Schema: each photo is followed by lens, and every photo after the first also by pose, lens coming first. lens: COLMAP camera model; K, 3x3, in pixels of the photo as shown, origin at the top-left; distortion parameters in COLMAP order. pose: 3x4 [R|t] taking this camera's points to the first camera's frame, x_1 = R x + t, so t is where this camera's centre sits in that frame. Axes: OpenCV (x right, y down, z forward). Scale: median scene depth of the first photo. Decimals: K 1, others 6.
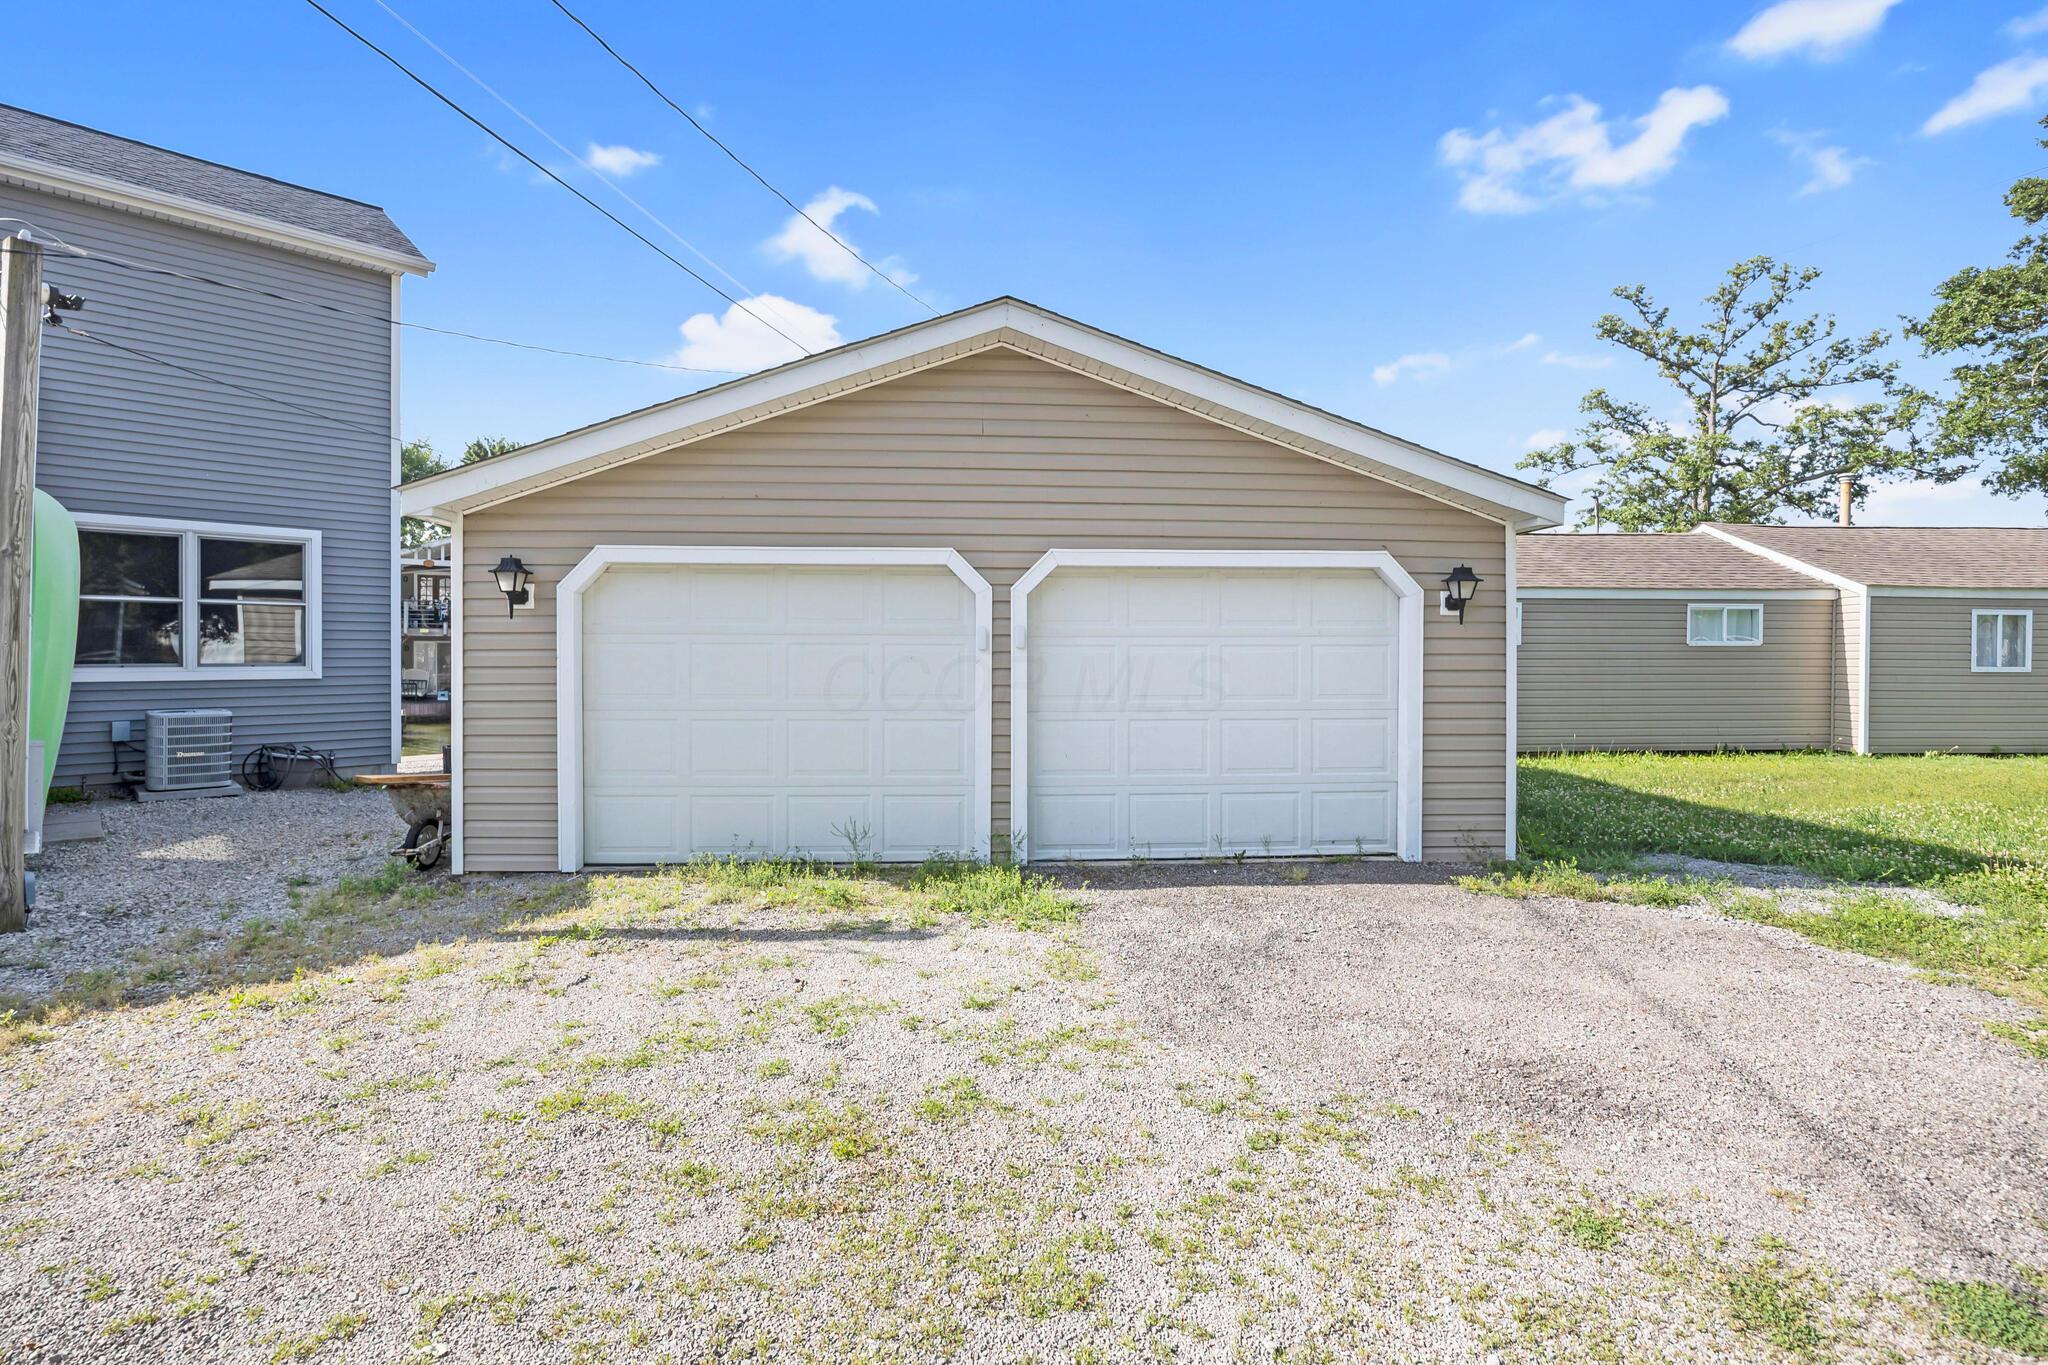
lens RADIAL K [[966.9, 0, 1025.7], [0, 966.9, 672.3], [0, 0, 1]] dist [-0.005244, -0.001383]
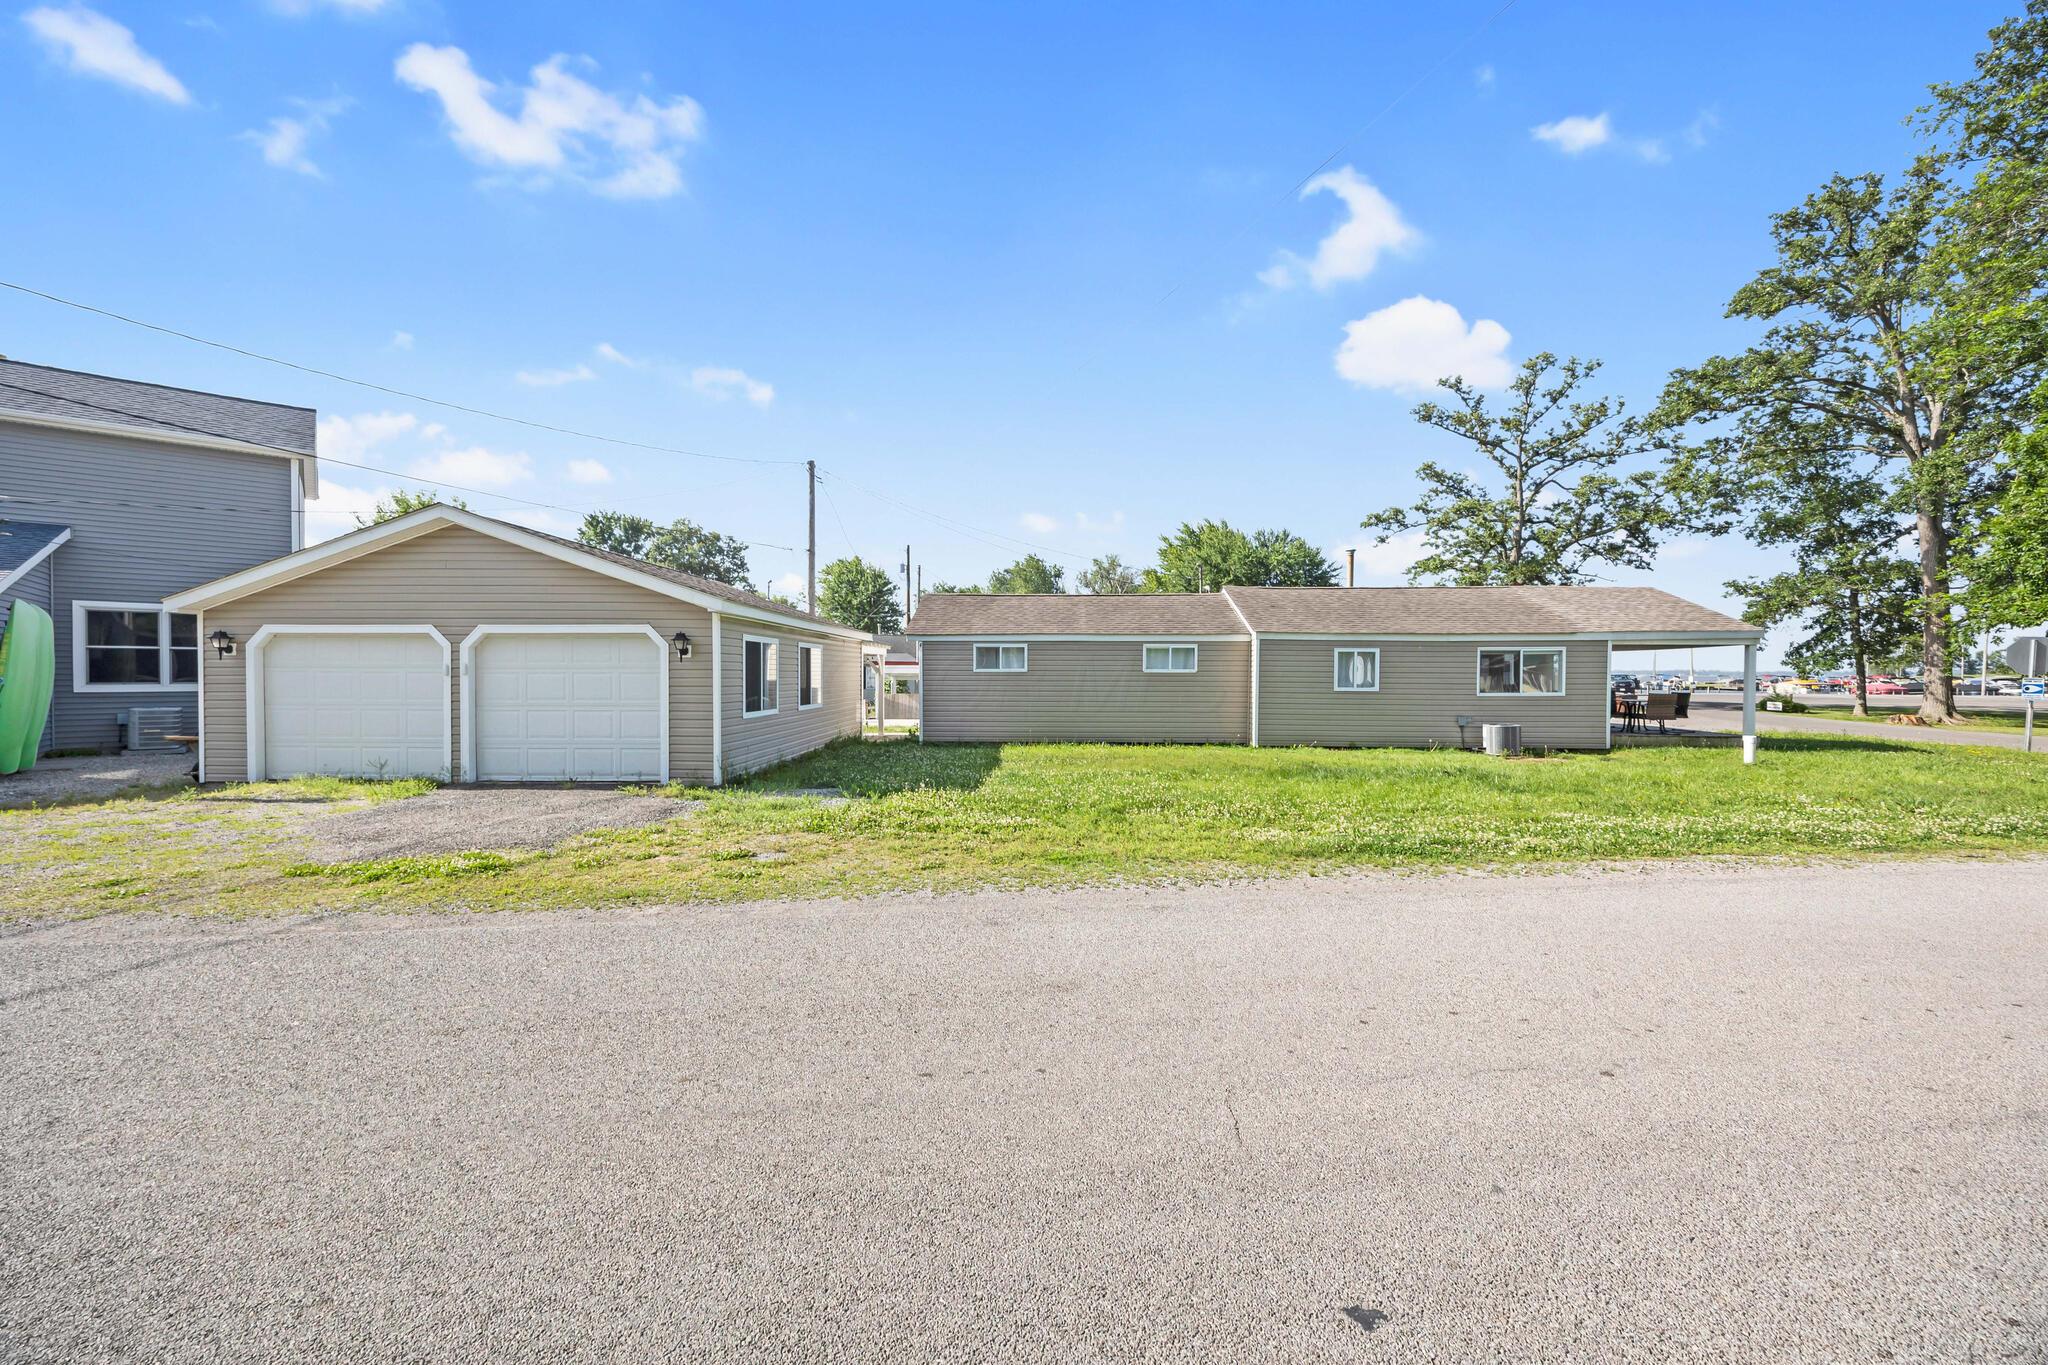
lens RADIAL K [[824.8, 0, 1021.8], [0, 824.8, 688.1], [0, 0, 1]] dist [0.000714, -0.000238]
pose [[0.996257, 0.002068, -0.086411, 0.187550], [-0.002775, 0.999964, -0.008054, 0.002044], [0.086391, 0.008264, 0.996227, -0.088171]]
